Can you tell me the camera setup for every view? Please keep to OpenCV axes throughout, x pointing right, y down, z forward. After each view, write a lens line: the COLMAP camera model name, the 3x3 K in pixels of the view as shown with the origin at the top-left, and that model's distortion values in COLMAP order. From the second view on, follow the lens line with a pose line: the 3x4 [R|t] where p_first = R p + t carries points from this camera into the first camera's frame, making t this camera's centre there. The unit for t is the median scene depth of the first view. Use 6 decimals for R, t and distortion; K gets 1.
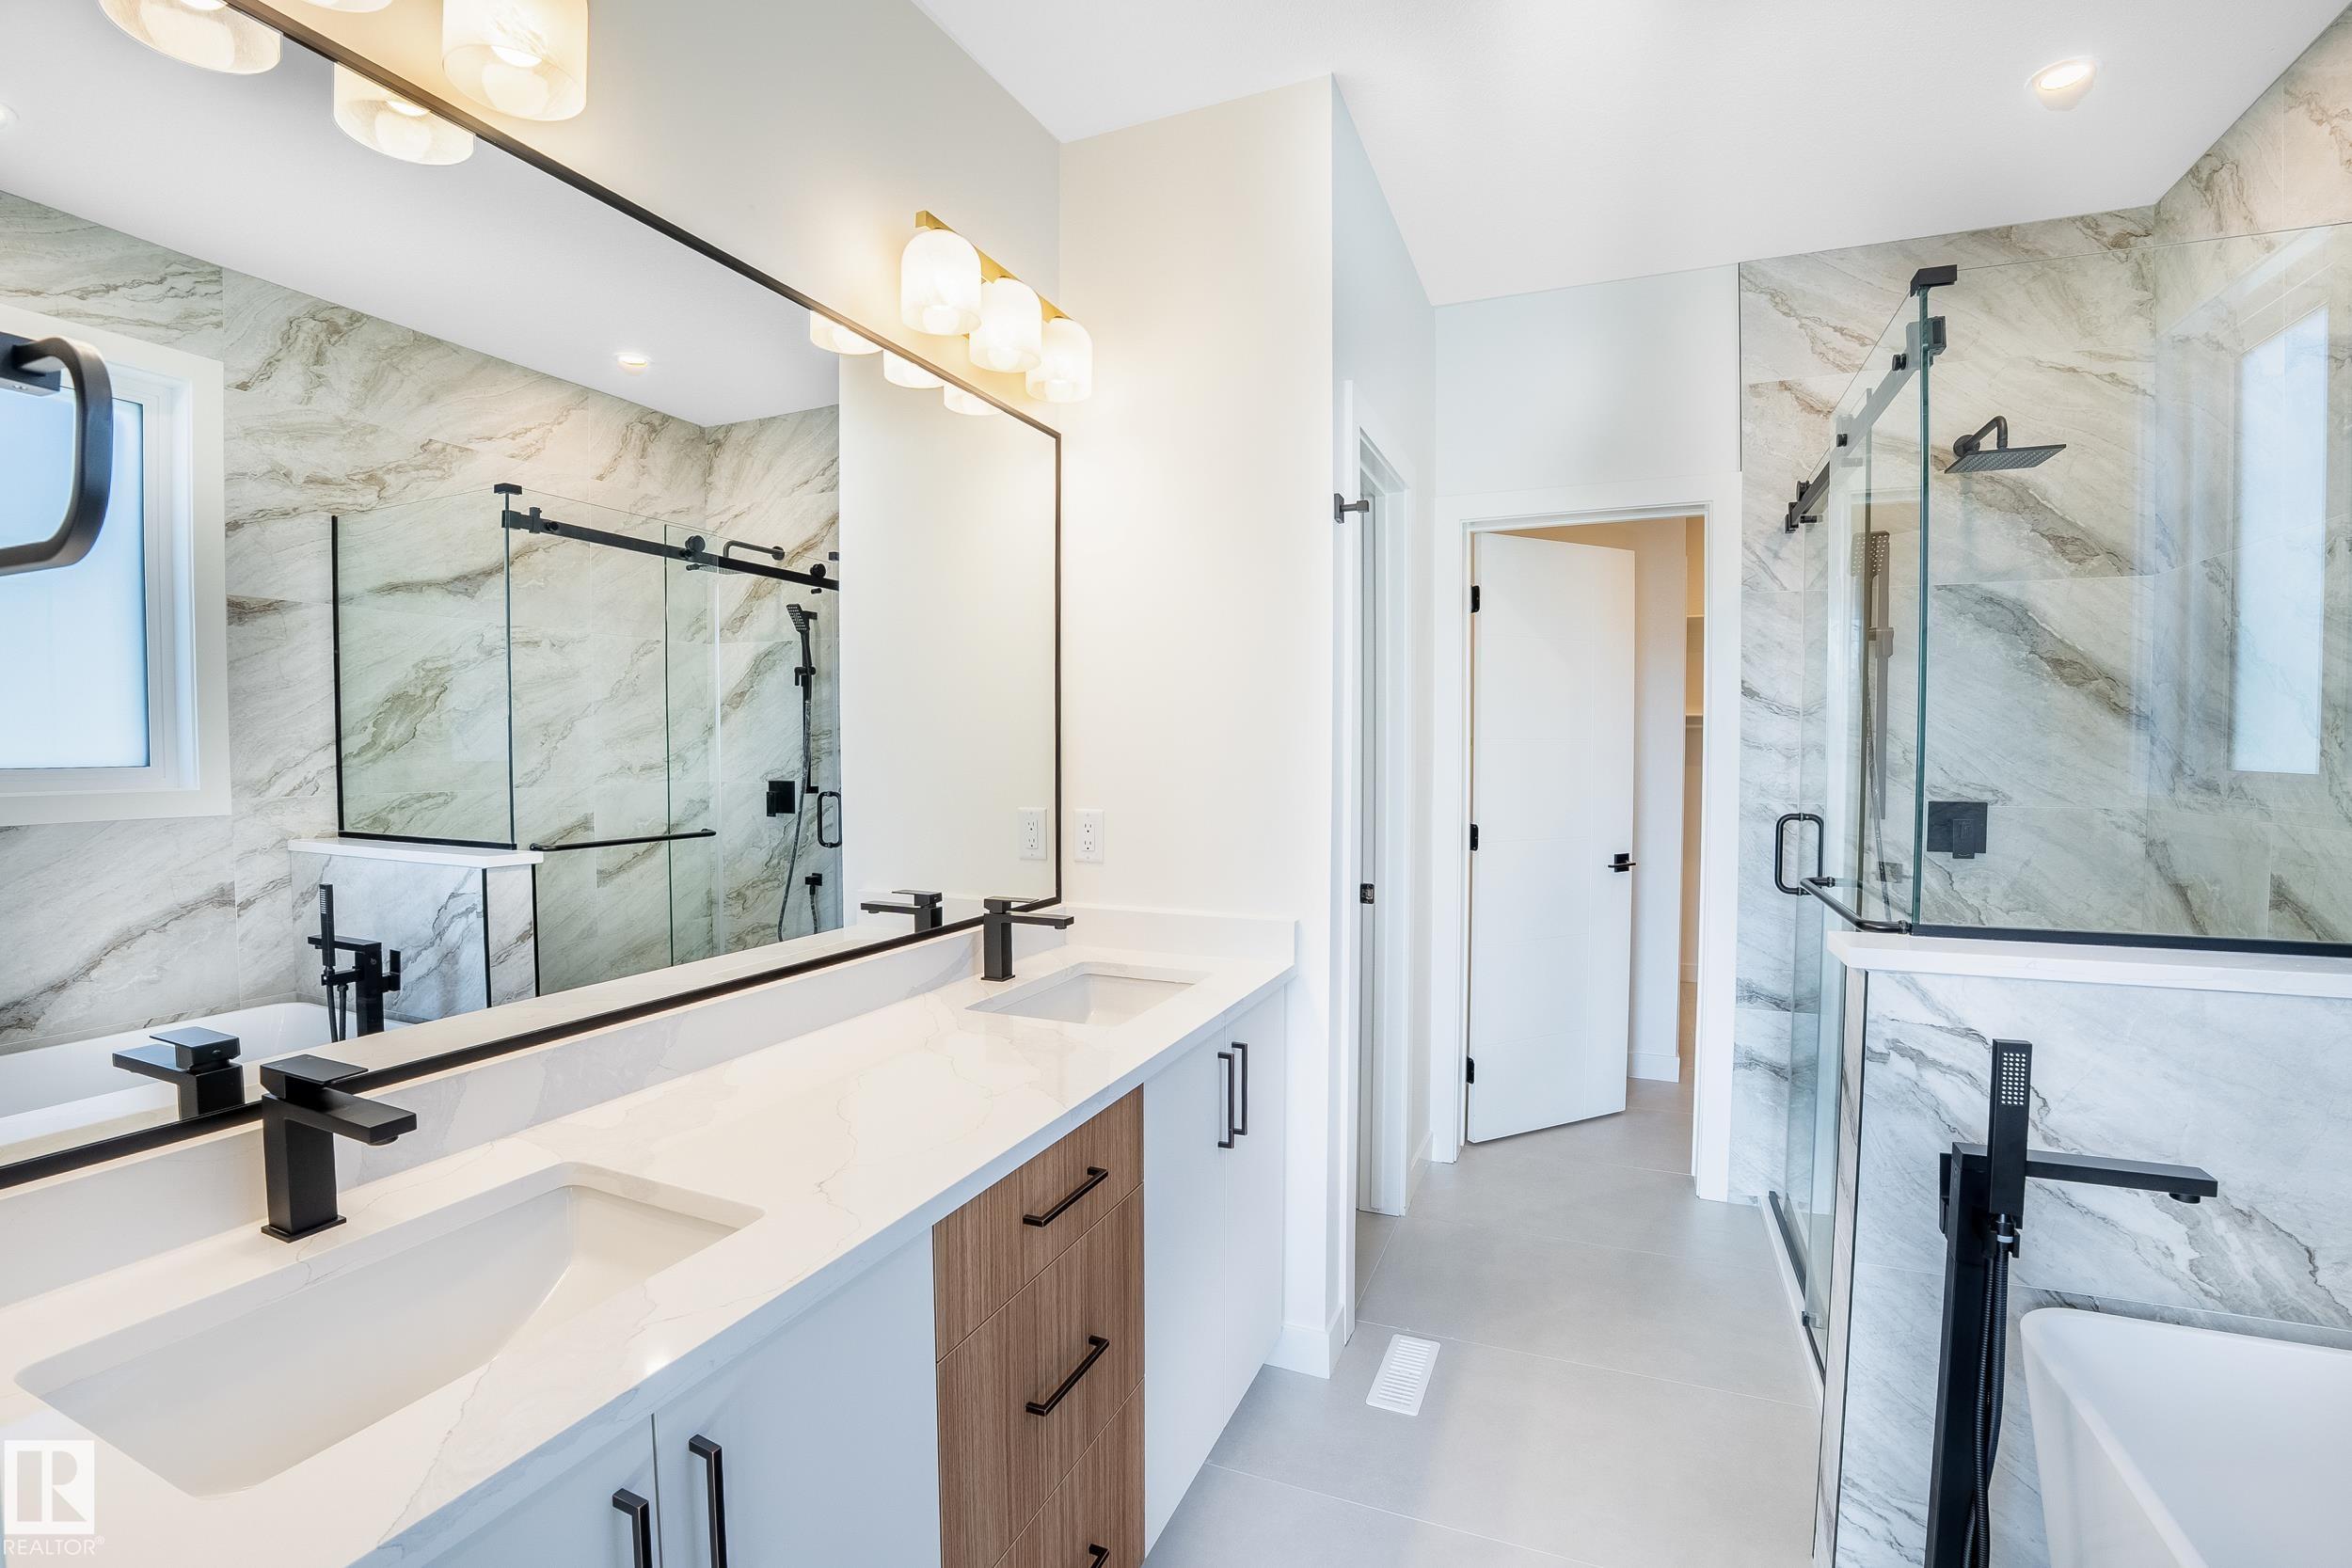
lens RADIAL K [[1064.4, 0, 1166.5], [0, 1064.4, 788.1], [0, 0, 1]] dist [-0.082099, 0.027973]
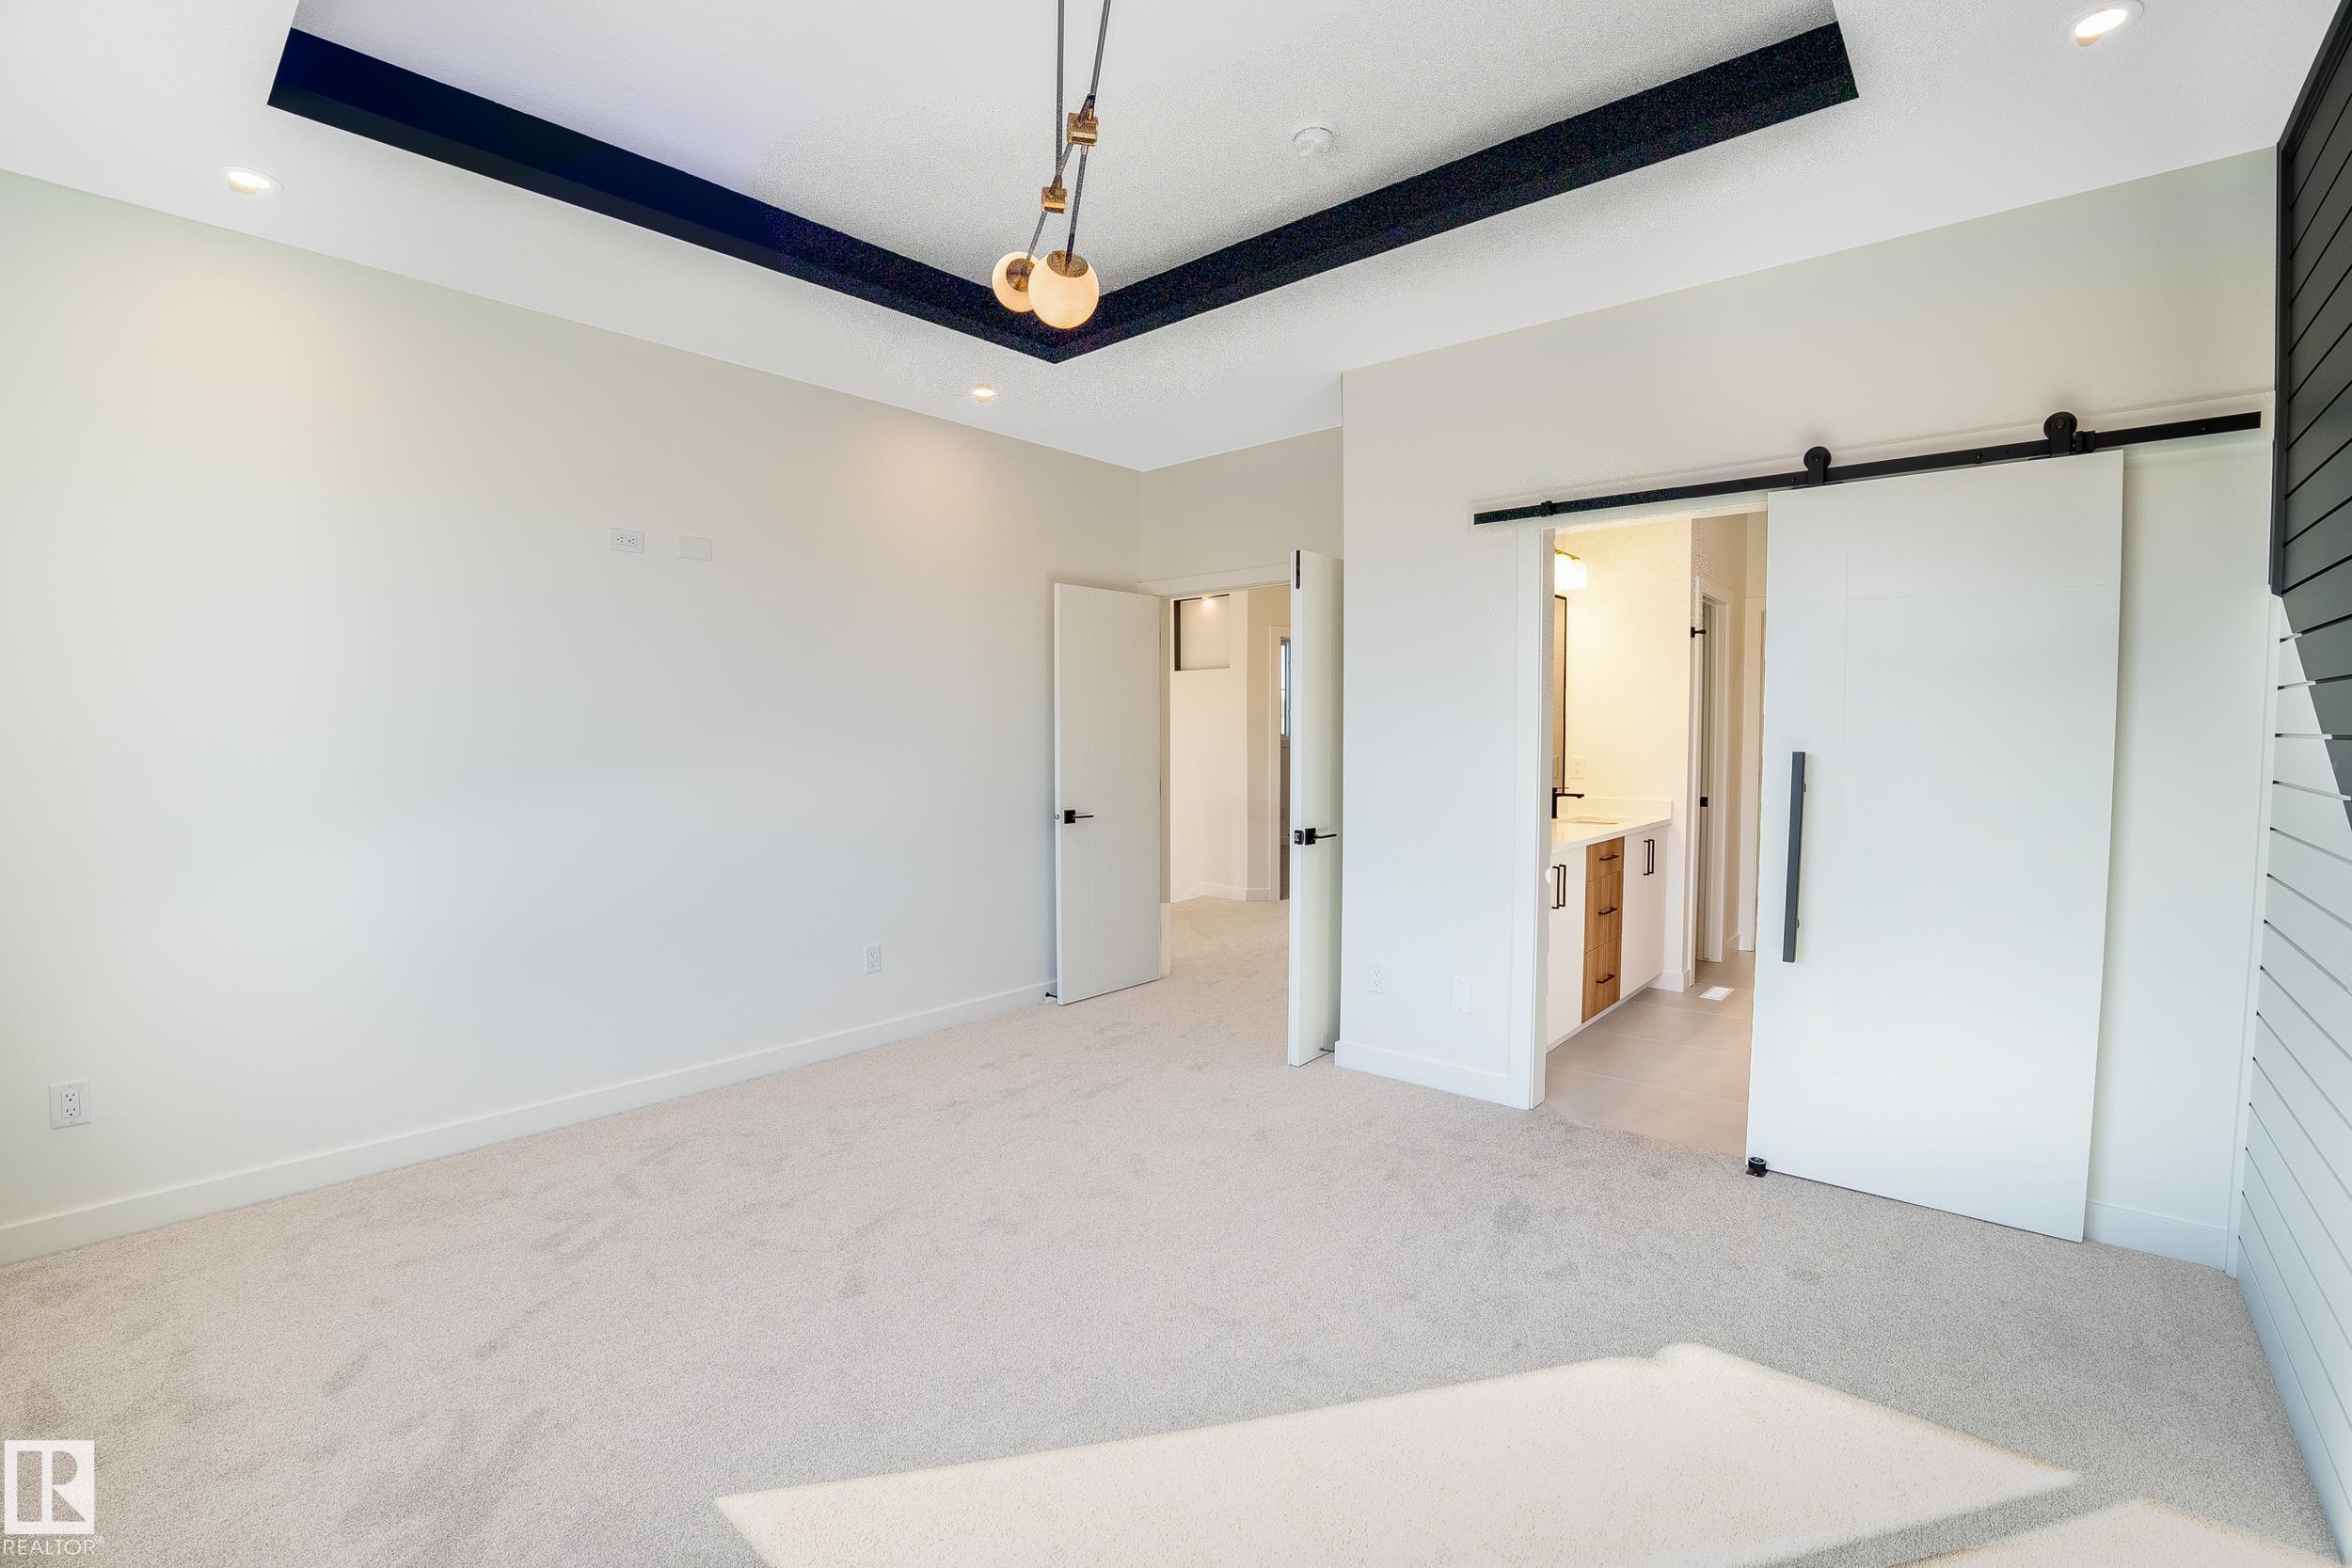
lens RADIAL K [[1064.4, 0, 1166.5], [0, 1064.4, 788.1], [0, 0, 1]] dist [-0.082099, 0.027973]
pose [[0.954278, 0.014281, -0.298578, -0.257392], [-0.009678, 0.999811, 0.016888, 0.055072], [0.298763, -0.013226, 0.954236, -1.575306]]
